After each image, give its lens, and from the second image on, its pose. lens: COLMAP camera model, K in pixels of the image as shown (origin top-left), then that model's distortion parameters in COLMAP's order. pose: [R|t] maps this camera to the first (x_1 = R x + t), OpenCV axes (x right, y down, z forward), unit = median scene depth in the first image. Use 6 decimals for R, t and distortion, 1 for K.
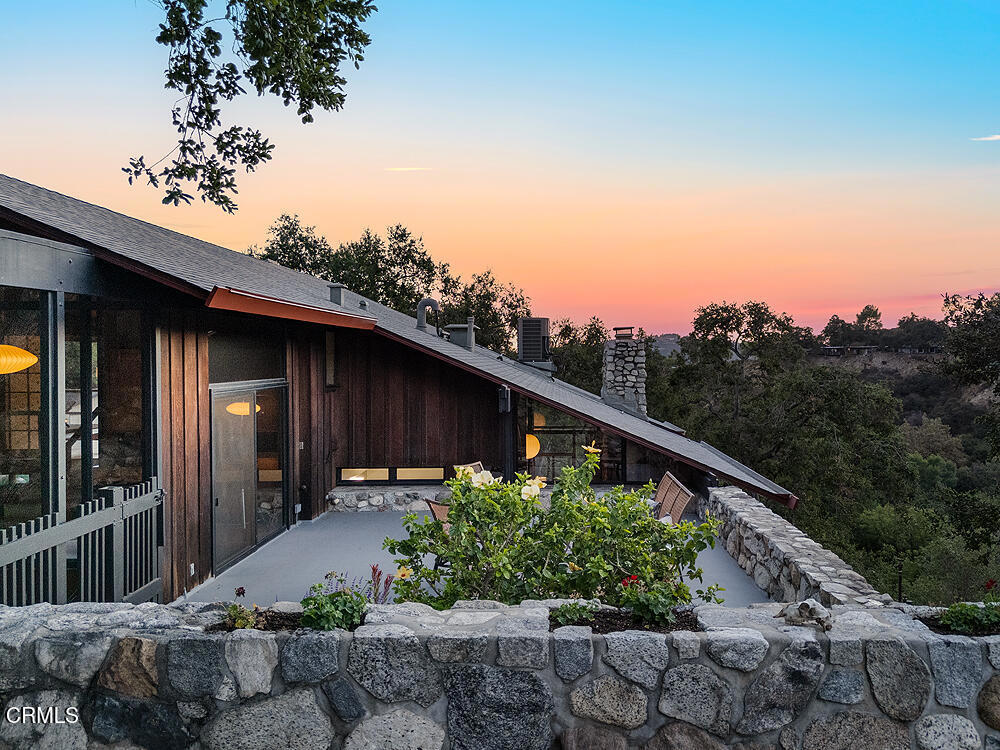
lens RADIAL K [[783.7, 0, 492.1], [0, 783.7, 373.7], [0, 0, 1]] dist [0.097134, -0.148747]
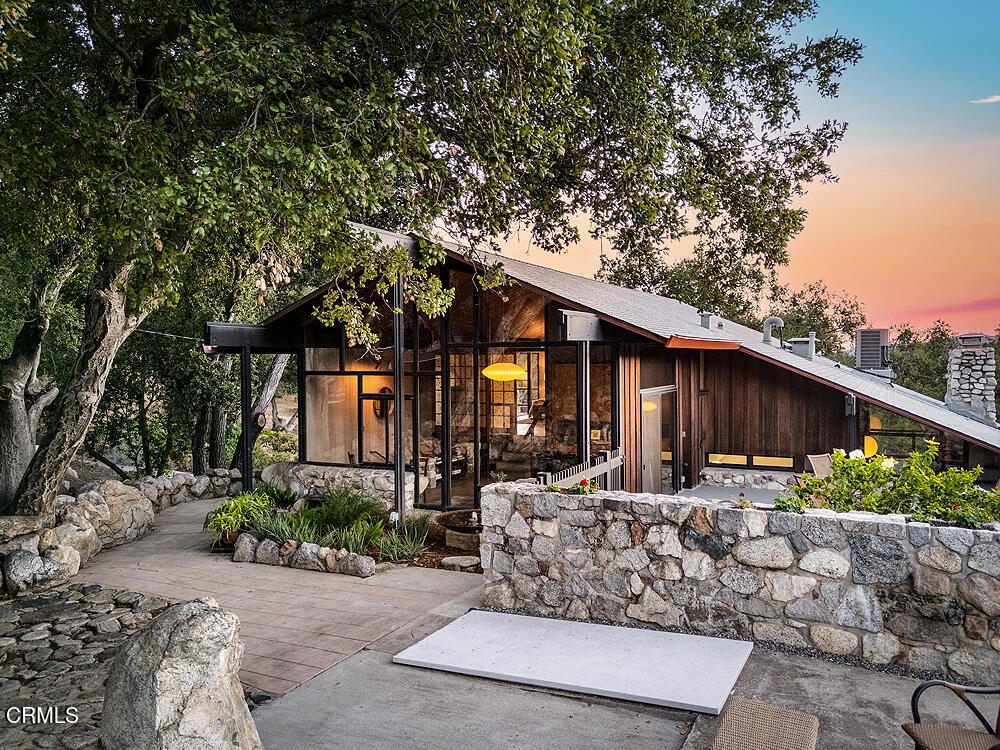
lens RADIAL K [[756.5, 0, 481.0], [0, 756.5, 376.0], [0, 0, 1]] dist [0.064468, -0.054396]
pose [[0.917961, 0.012158, -0.396485, -0.042354], [-0.009647, 0.999919, 0.008326, -0.017570], [0.396554, -0.003818, 0.918003, -0.347932]]
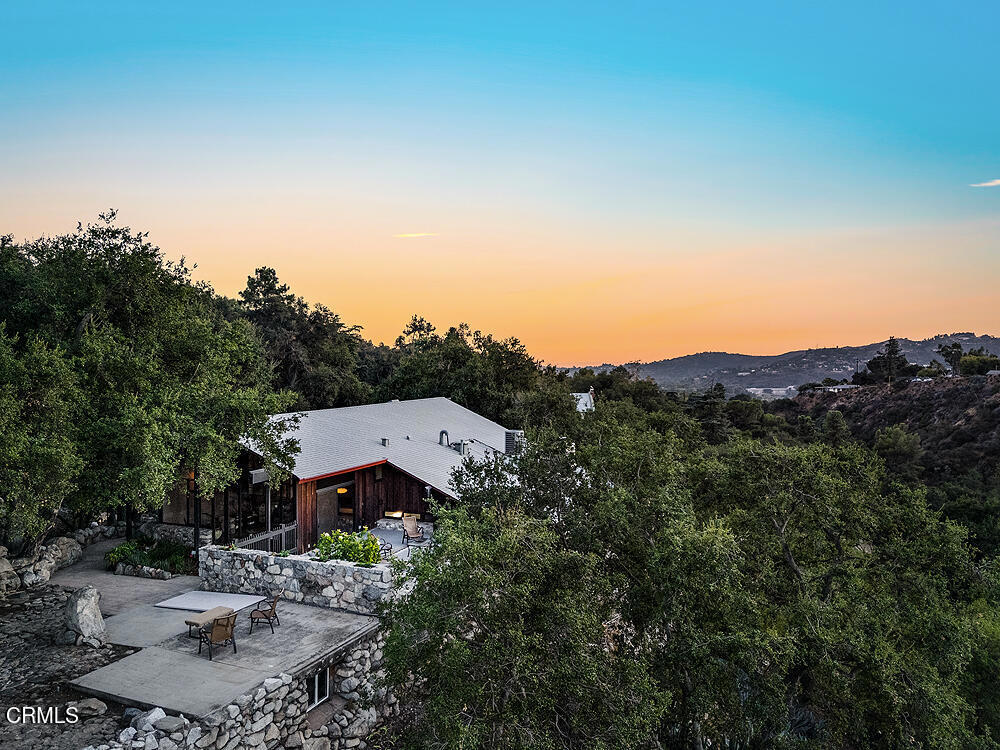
lens RADIAL K [[794.9, 0, 500.0], [0, 794.9, 375.0], [0, 0, 1]] dist [0.085461, -0.074820]
pose [[0.940341, 0.019612, -0.339668, 1.101074], [-0.013938, 0.999720, 0.019136, -0.402990], [0.339948, -0.013261, 0.940351, -1.391407]]
